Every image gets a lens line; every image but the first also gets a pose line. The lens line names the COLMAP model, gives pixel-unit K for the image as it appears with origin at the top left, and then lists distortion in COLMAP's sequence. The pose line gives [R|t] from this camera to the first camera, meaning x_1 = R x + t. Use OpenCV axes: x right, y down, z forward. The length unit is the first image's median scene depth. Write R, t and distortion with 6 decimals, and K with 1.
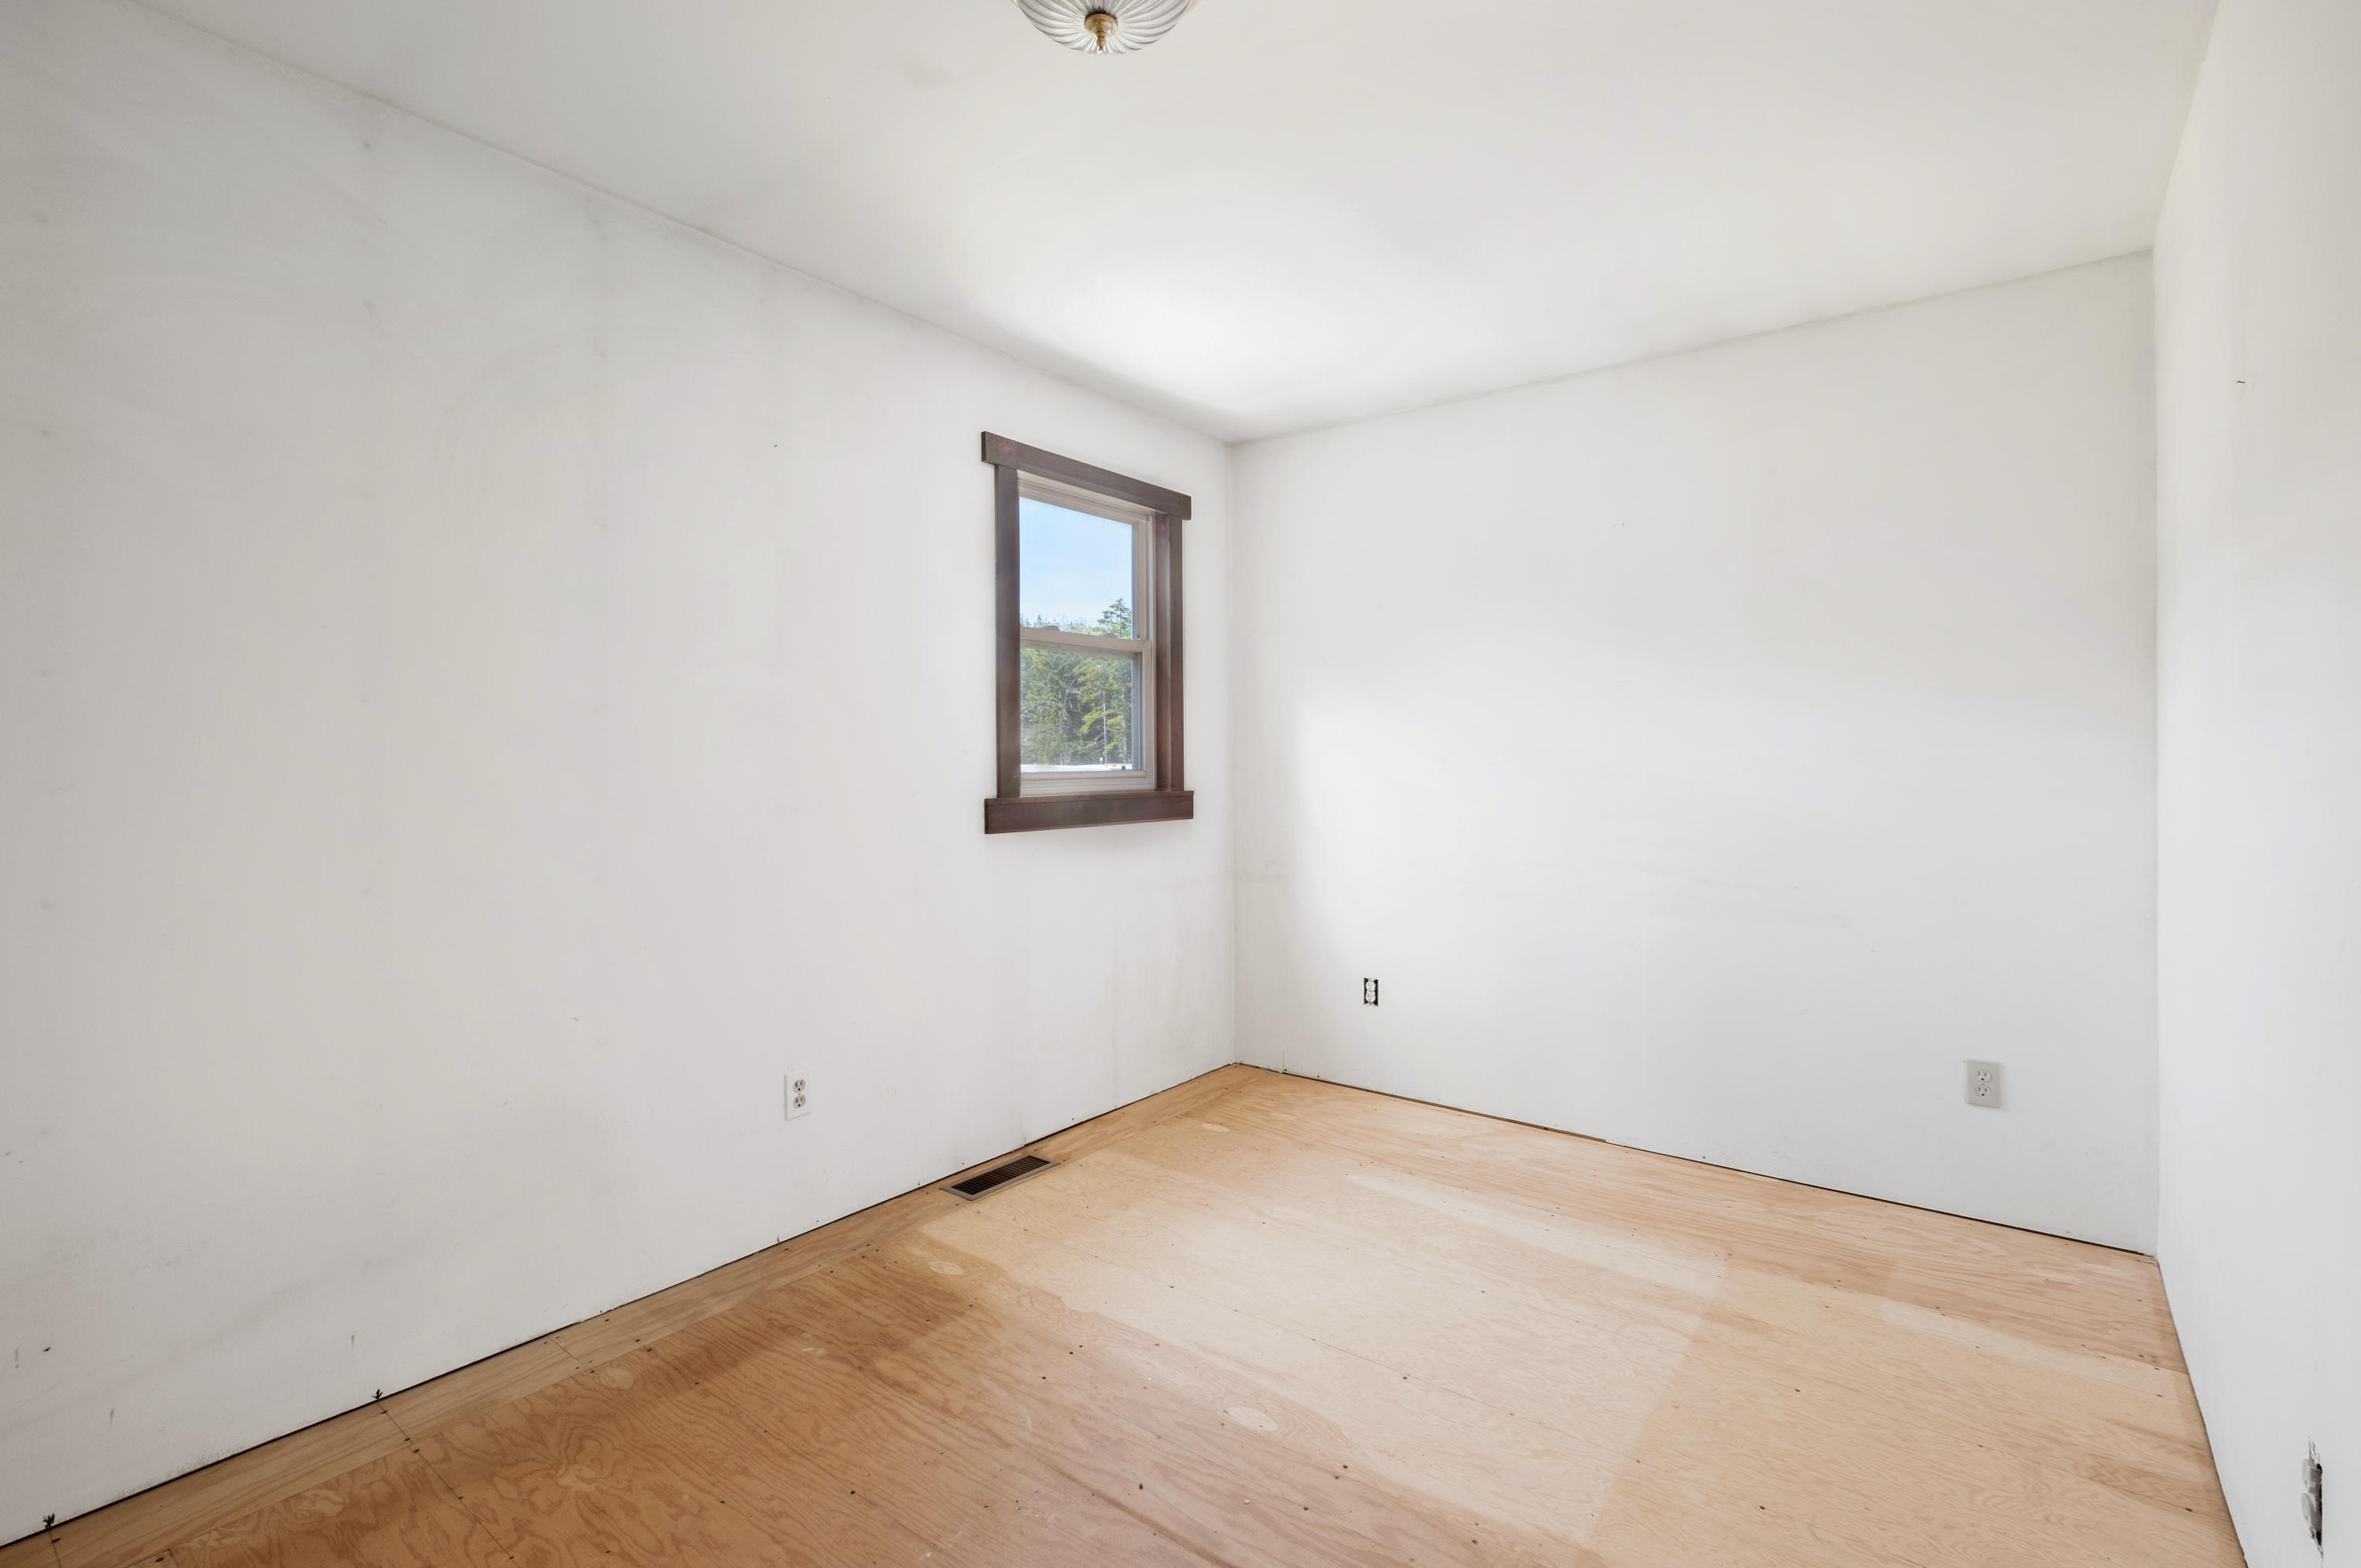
lens RADIAL K [[1054.3, 0, 1178.8], [0, 1054.3, 752.2], [0, 0, 1]] dist [-0.001298, -0.001499]
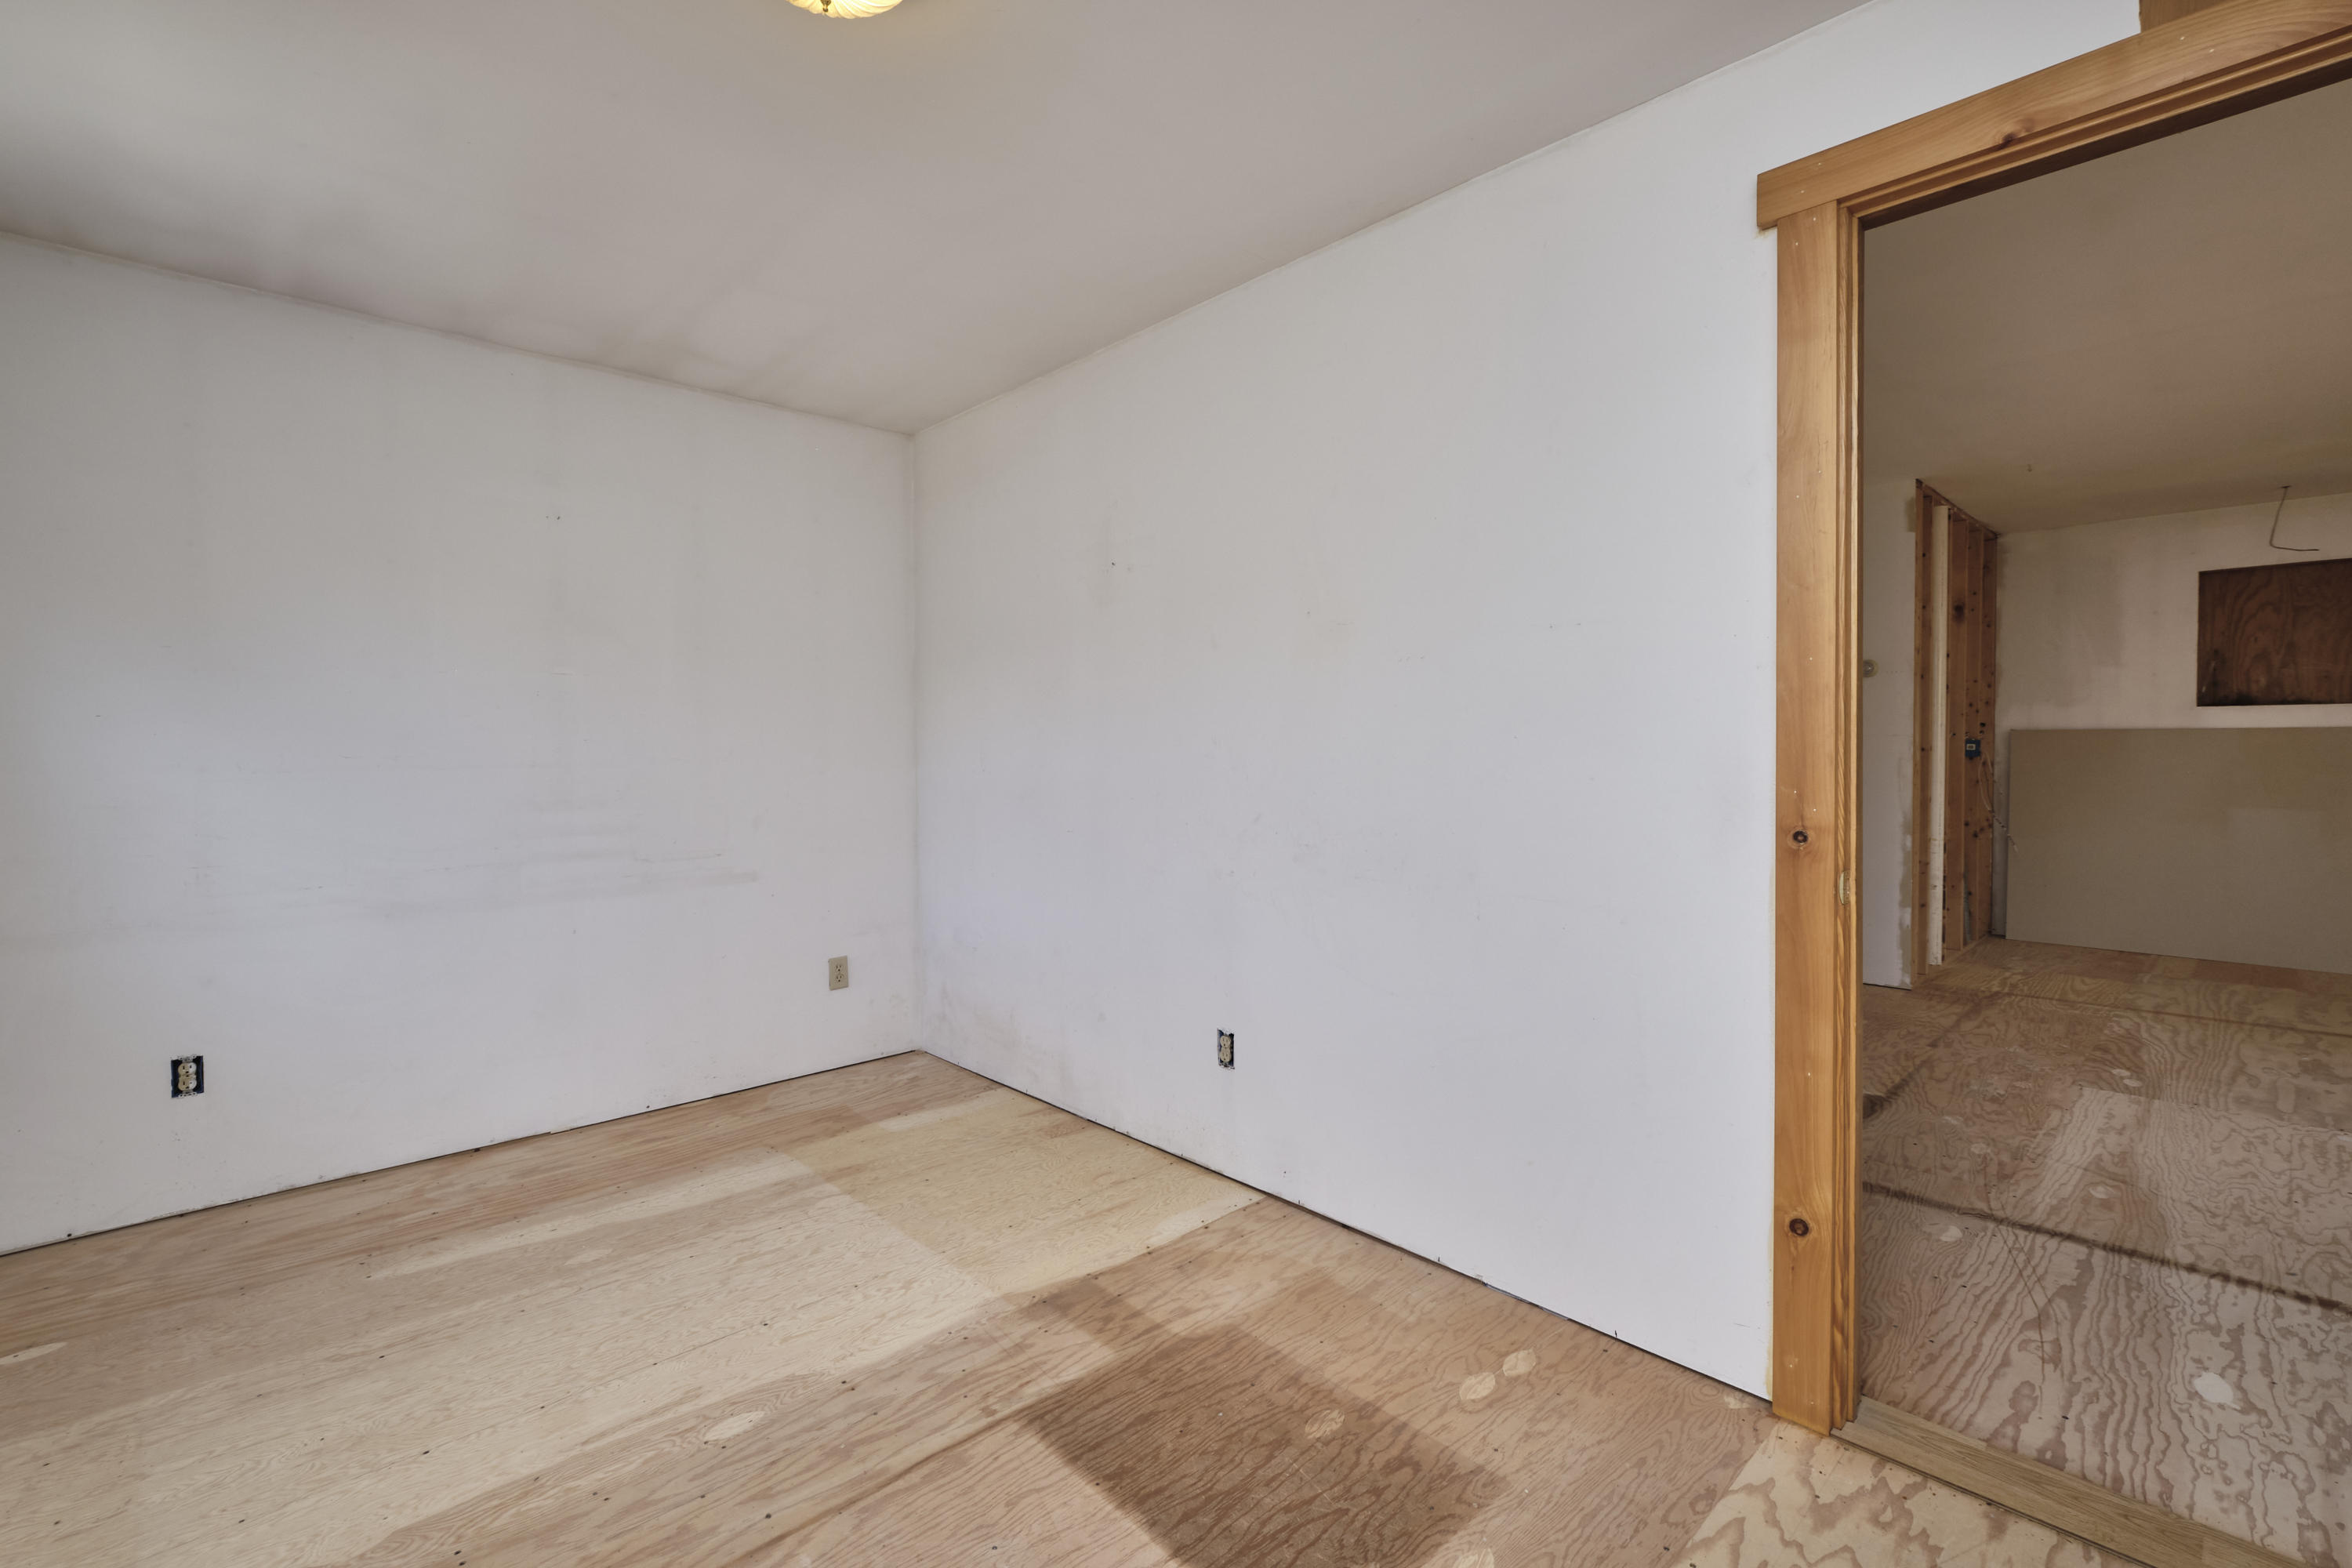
lens RADIAL K [[1050.4, 0, 1174.3], [0, 1050.4, 752.3], [0, 0, 1]] dist [-0.001298, -0.001499]
pose [[0.169545, -0.007876, 0.985491, -0.649002], [0.002532, 0.999968, 0.007556, 0.006263], [-0.985519, 0.001215, 0.169560, 0.351291]]
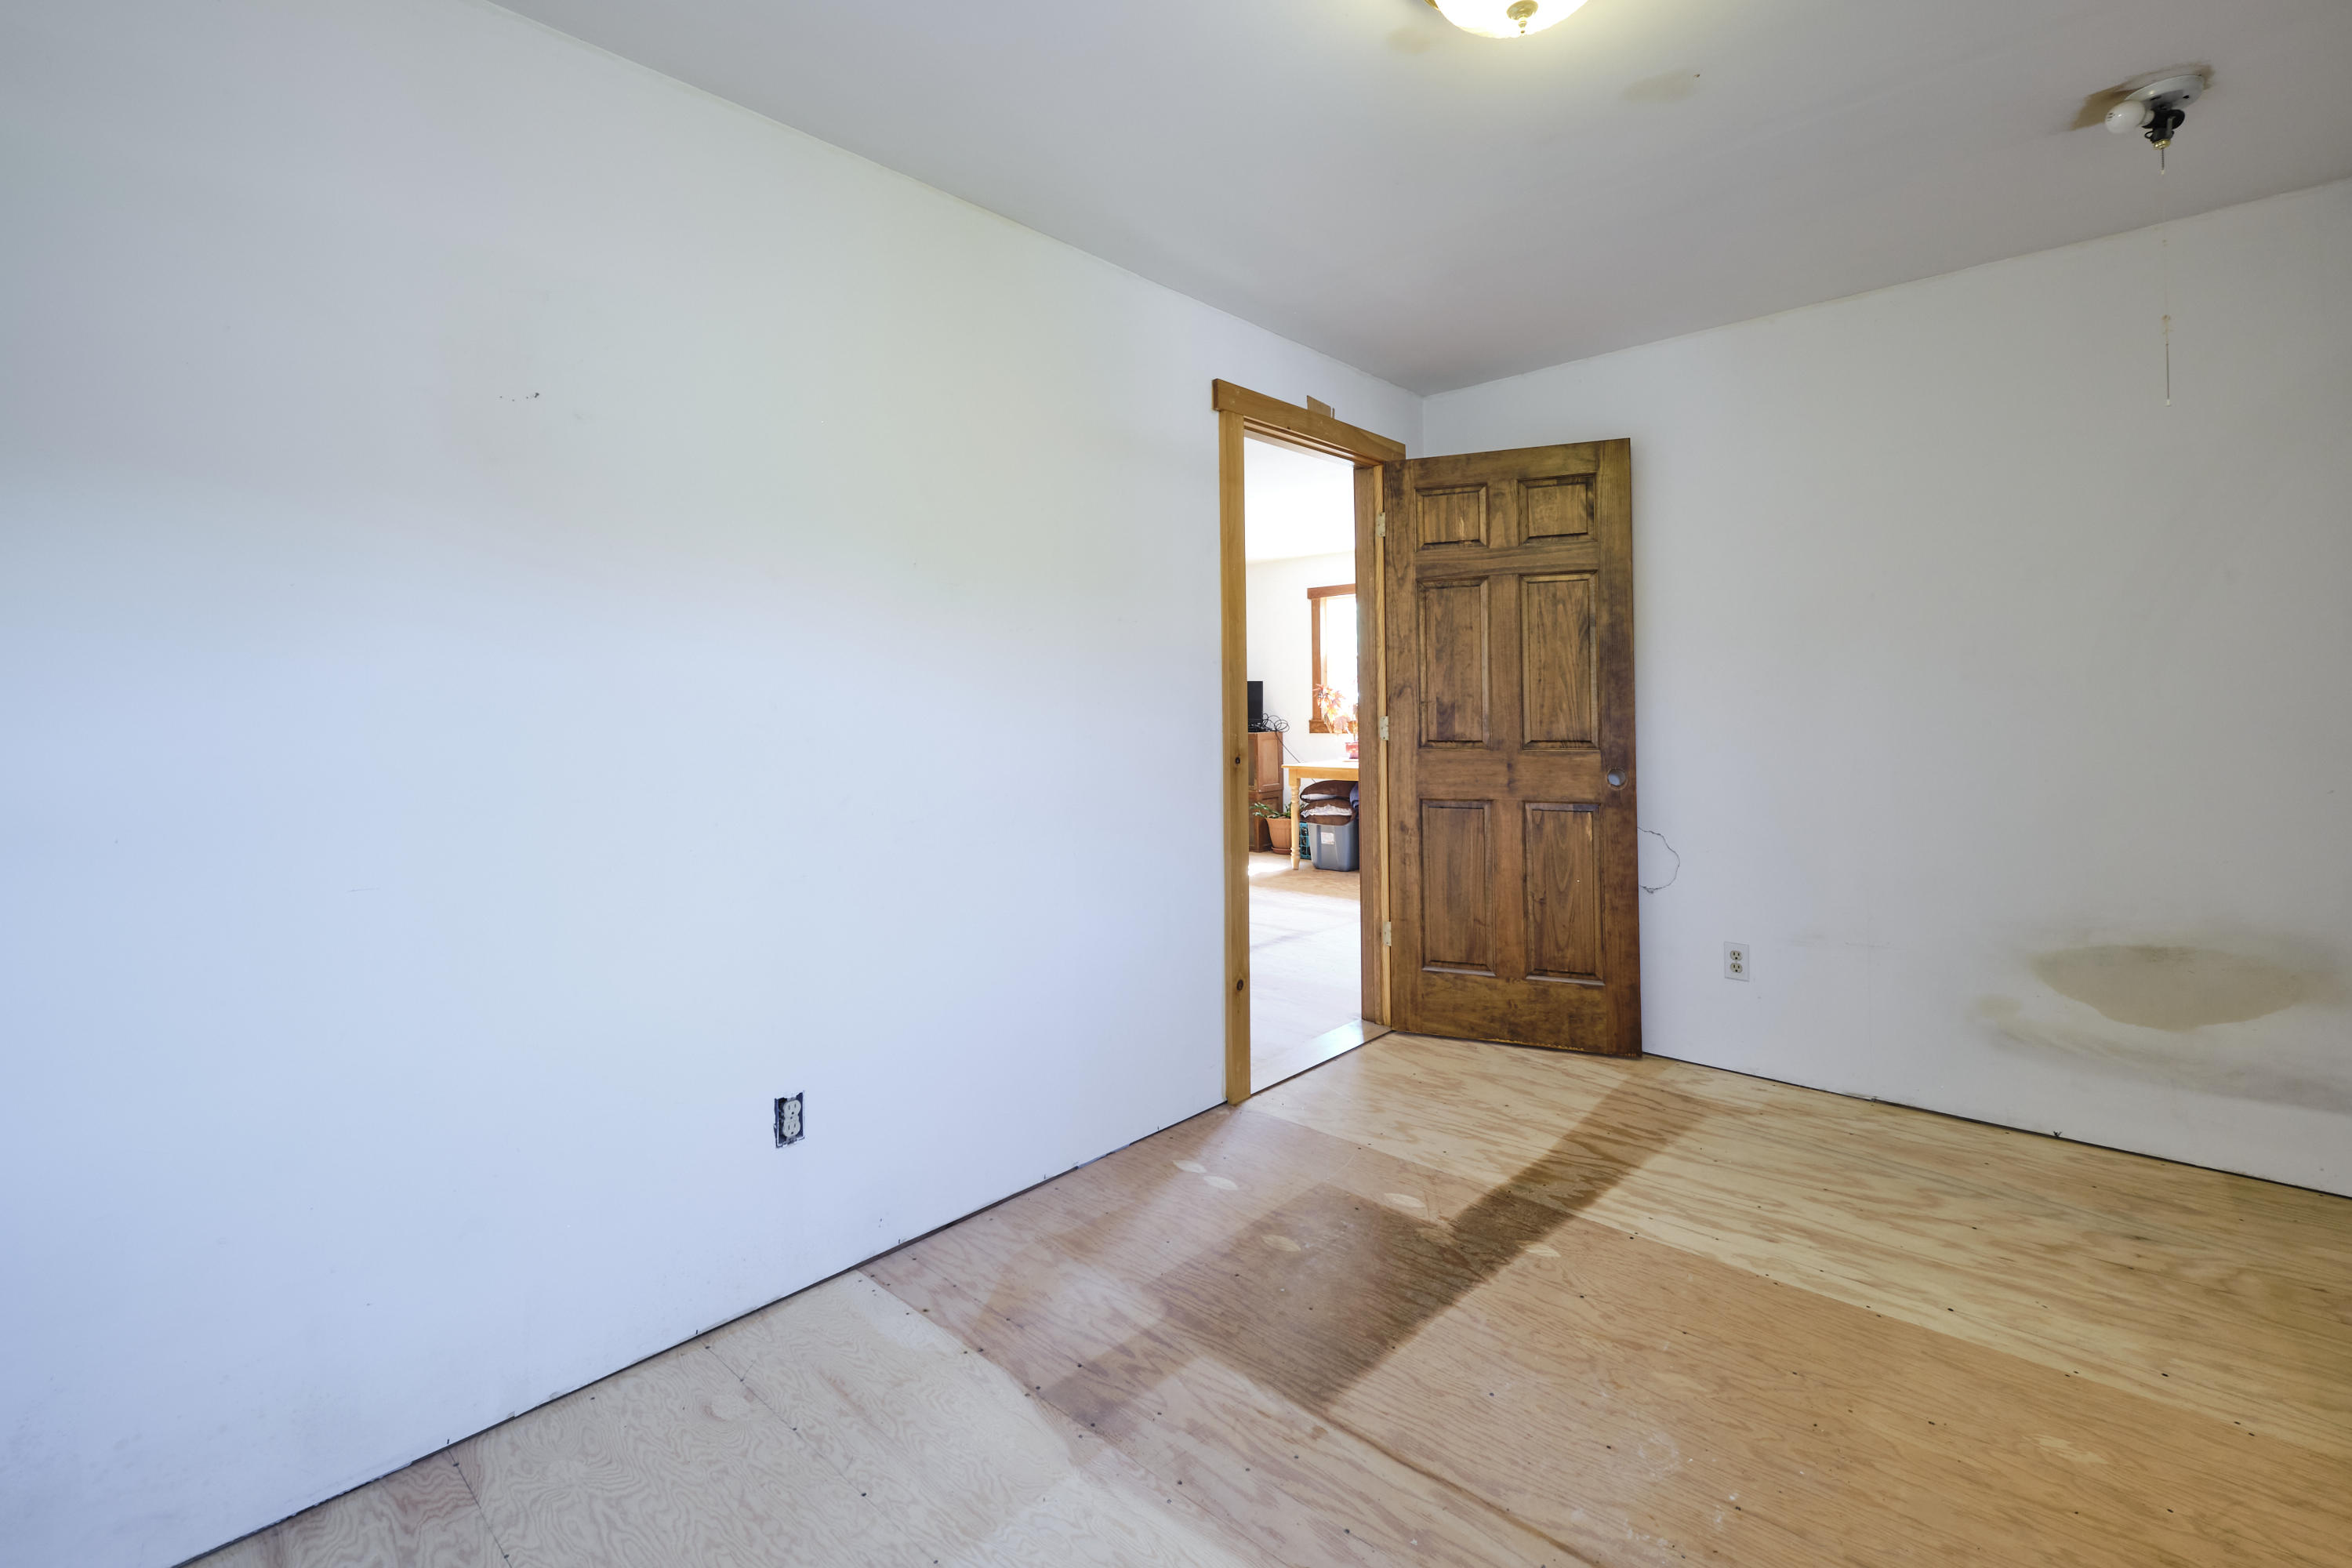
lens RADIAL K [[1035.9, 0, 1172.3], [0, 1035.9, 718.8], [0, 0, 1]] dist [-0.000286, -0.005695]
pose [[-0.995751, 0.010431, 0.091492, 0.128619], [0.010682, 0.999940, 0.002258, 0.010860], [-0.091463, 0.003225, -0.995803, 1.340861]]
